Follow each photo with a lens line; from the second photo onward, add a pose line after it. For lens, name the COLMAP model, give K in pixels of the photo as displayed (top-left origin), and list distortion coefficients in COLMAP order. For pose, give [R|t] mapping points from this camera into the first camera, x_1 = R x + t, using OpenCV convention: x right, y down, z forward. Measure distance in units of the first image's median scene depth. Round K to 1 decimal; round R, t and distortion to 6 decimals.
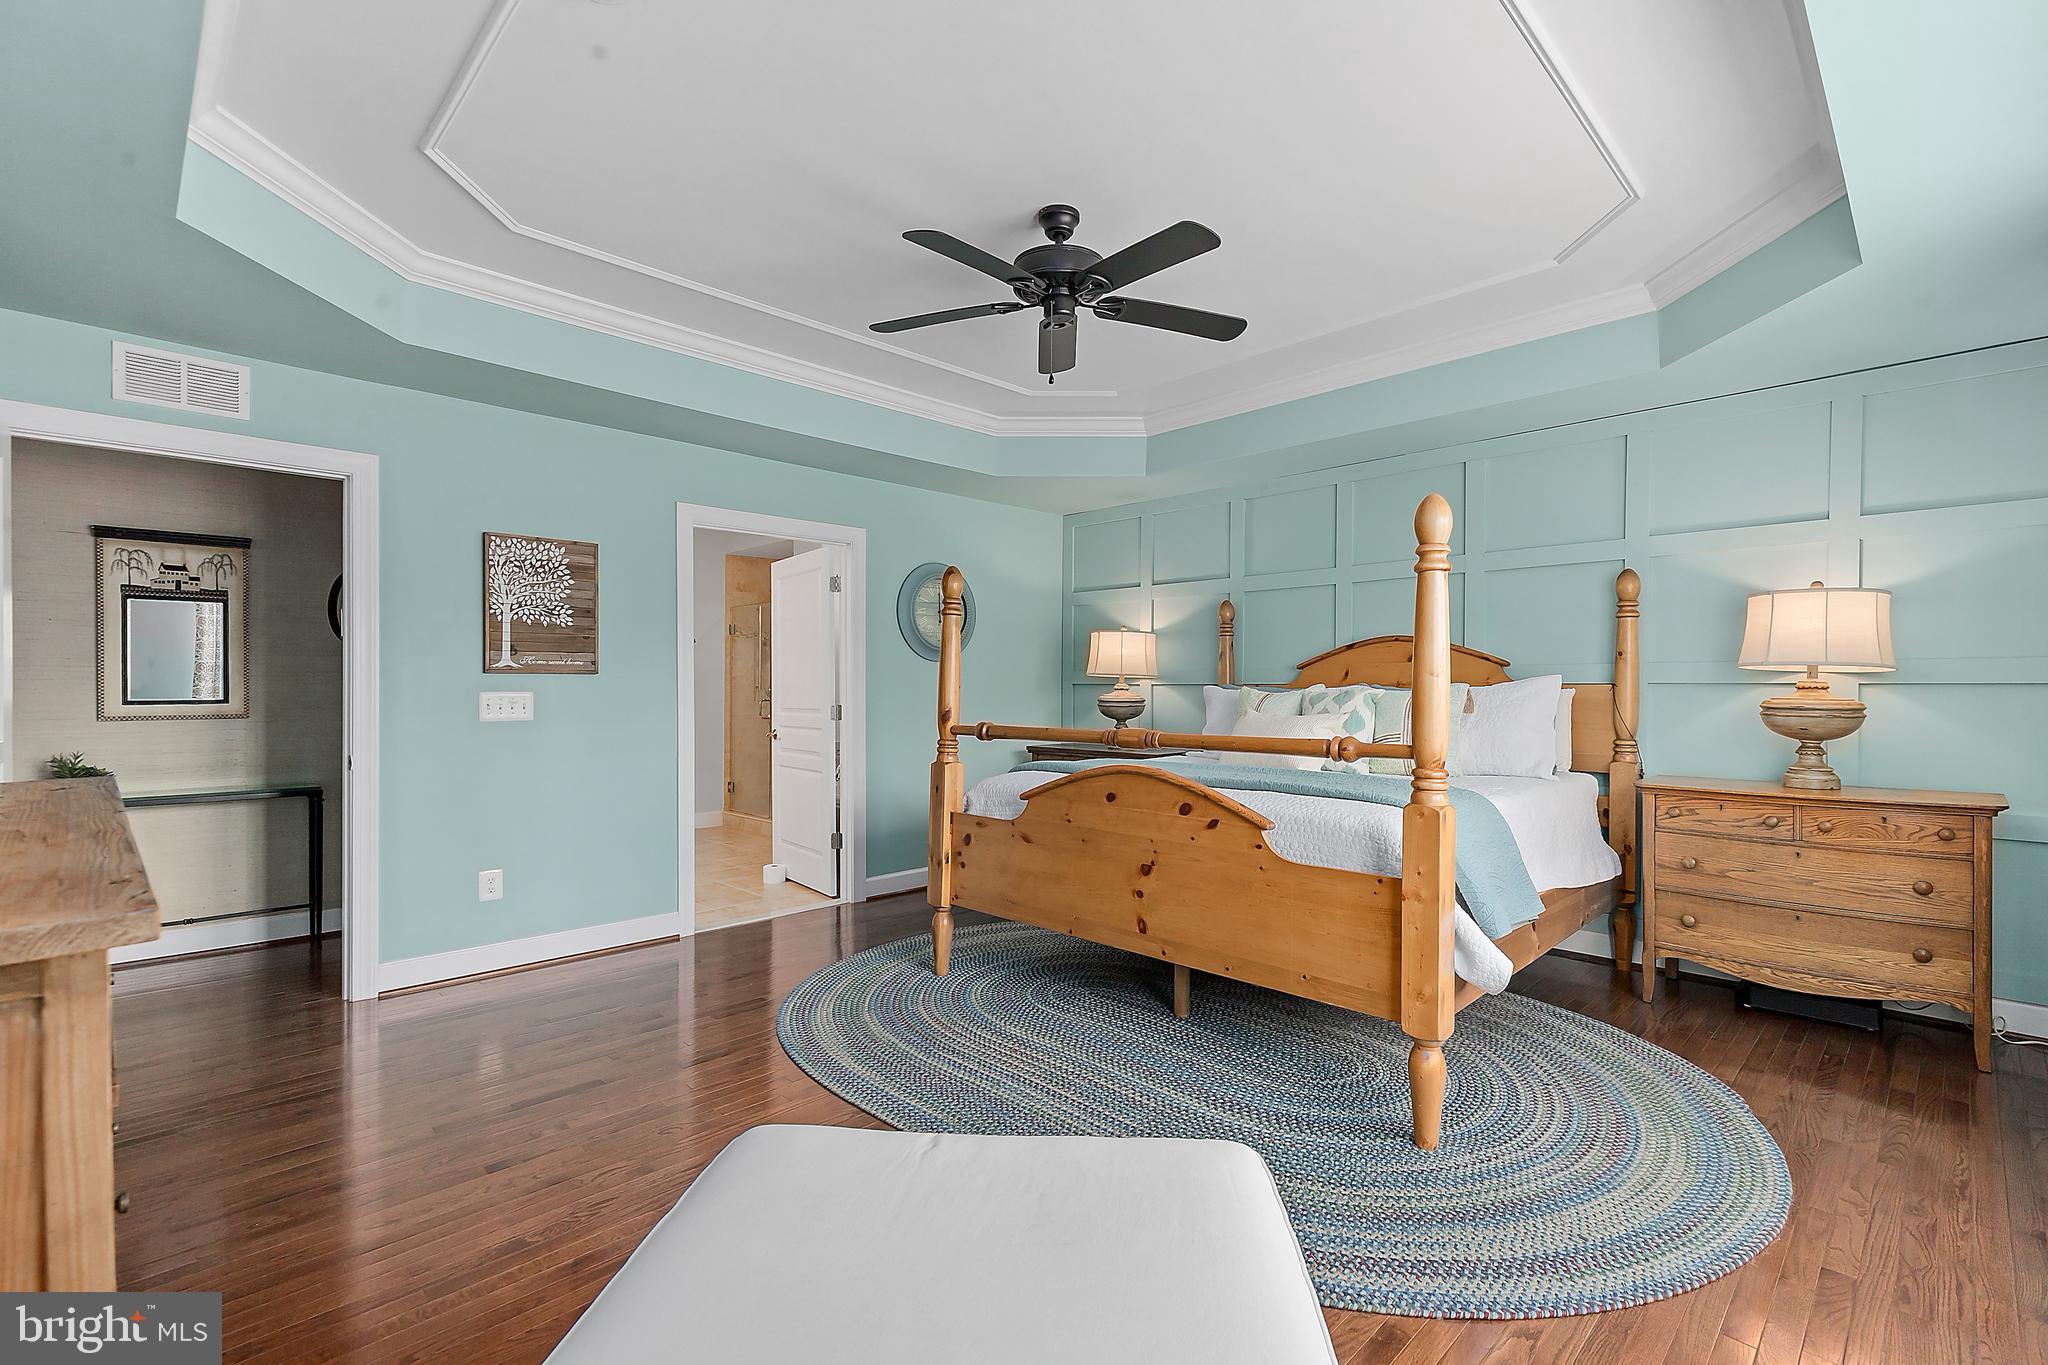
lens RADIAL K [[883.7, 0, 1024.0], [0, 883.7, 682.5], [0, 0, 1]] dist [-0.074320, 0.000091]
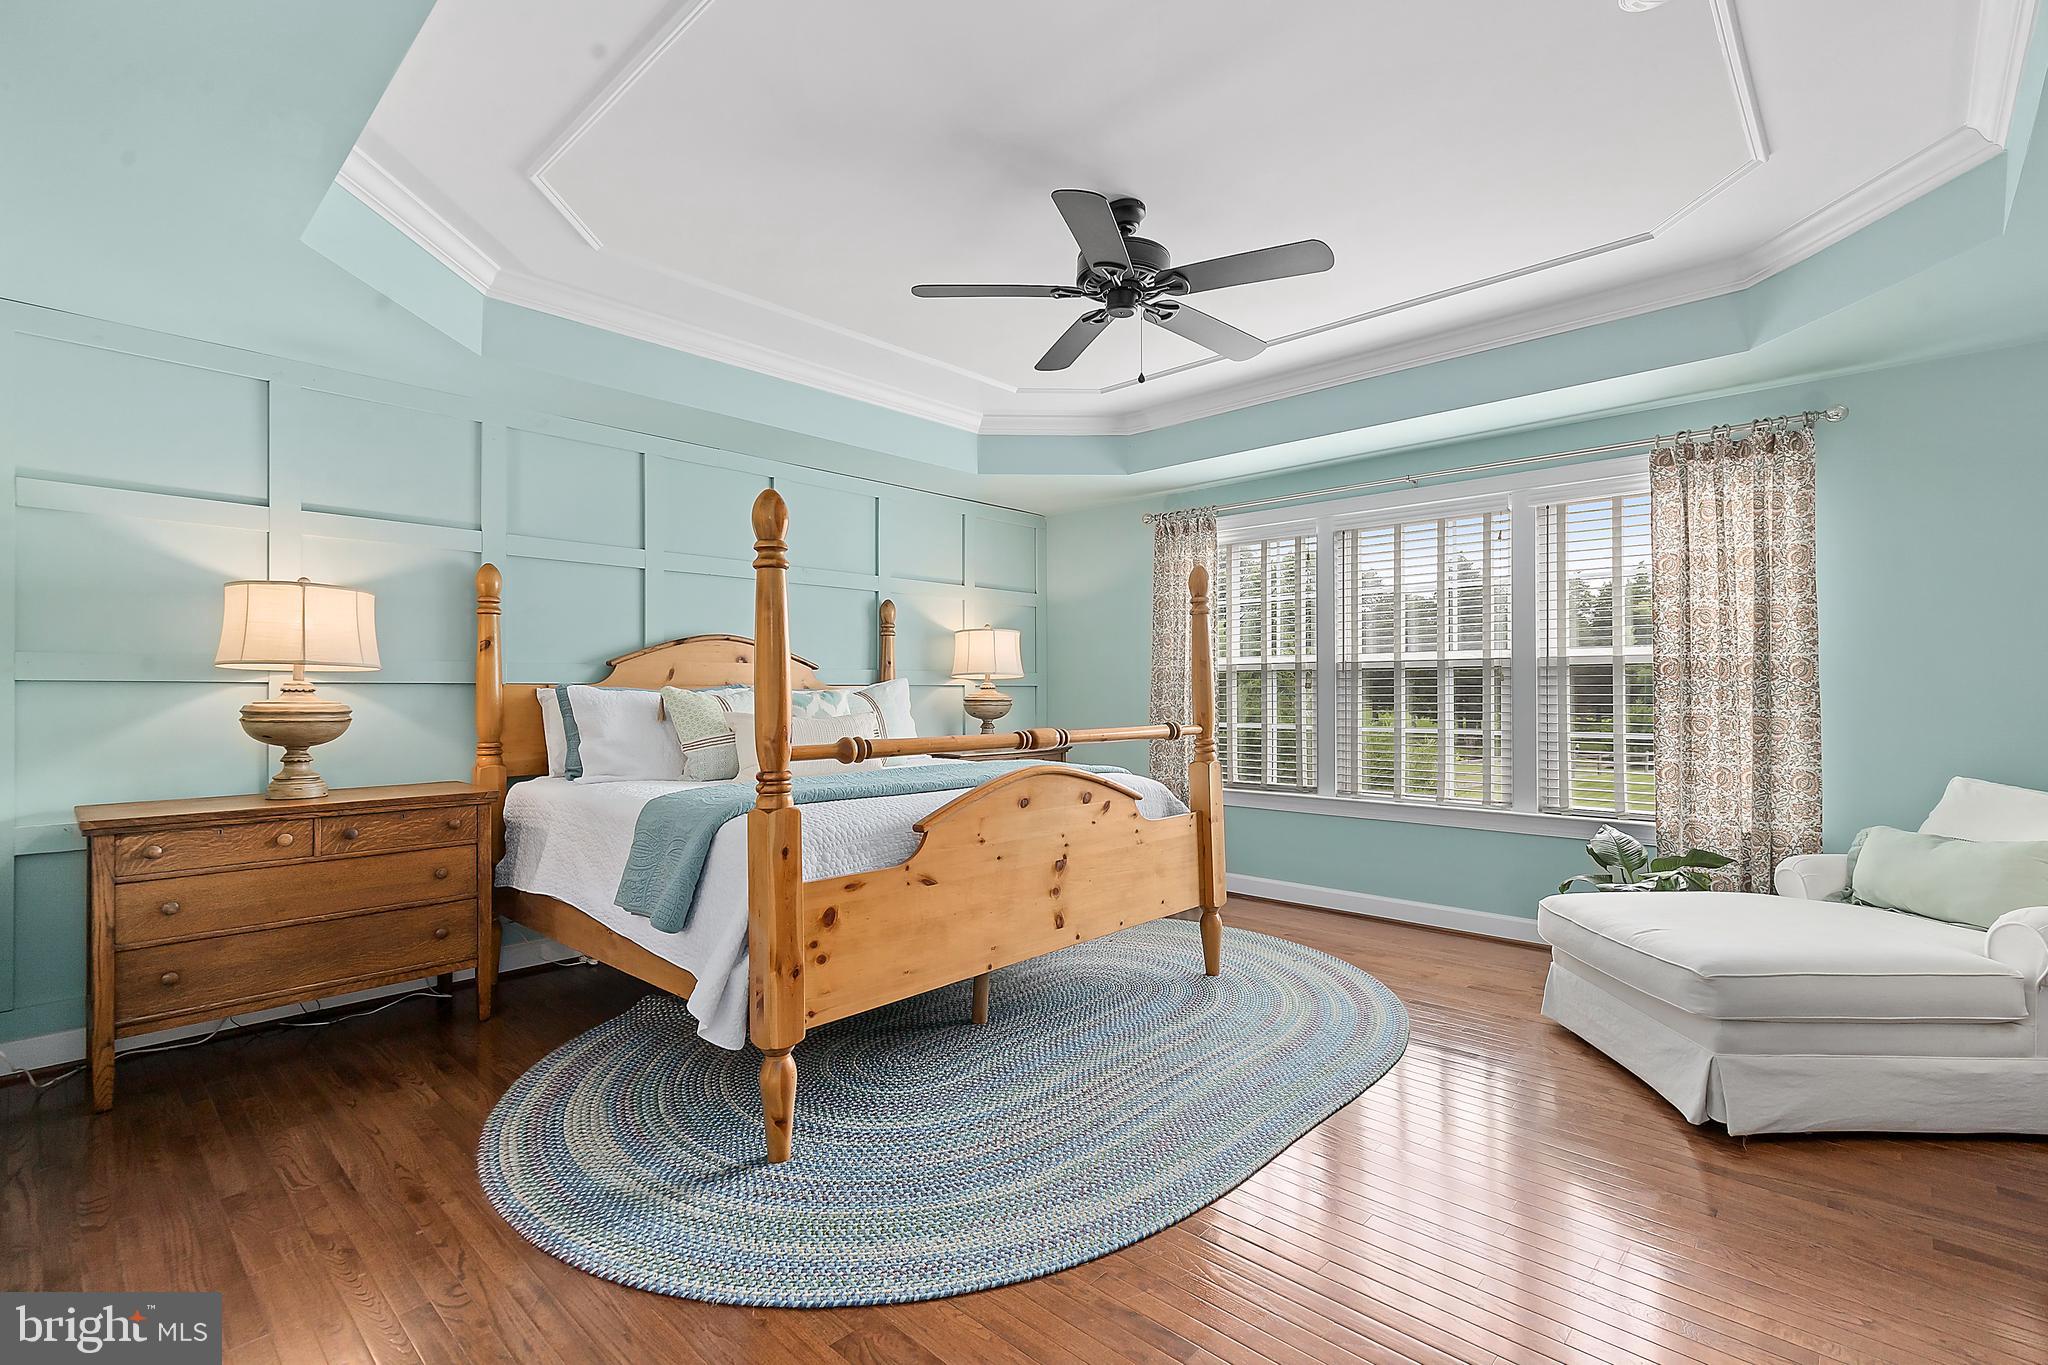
lens RADIAL K [[936.5, 0, 1045.8], [0, 936.5, 690.5], [0, 0, 1]] dist [0.002696, 0.000819]
pose [[-0.062466, -0.000920, 0.998047, -0.772576], [-0.005365, 0.999985, 0.000586, 0.006139], [-0.998033, -0.005318, -0.062470, 0.876437]]
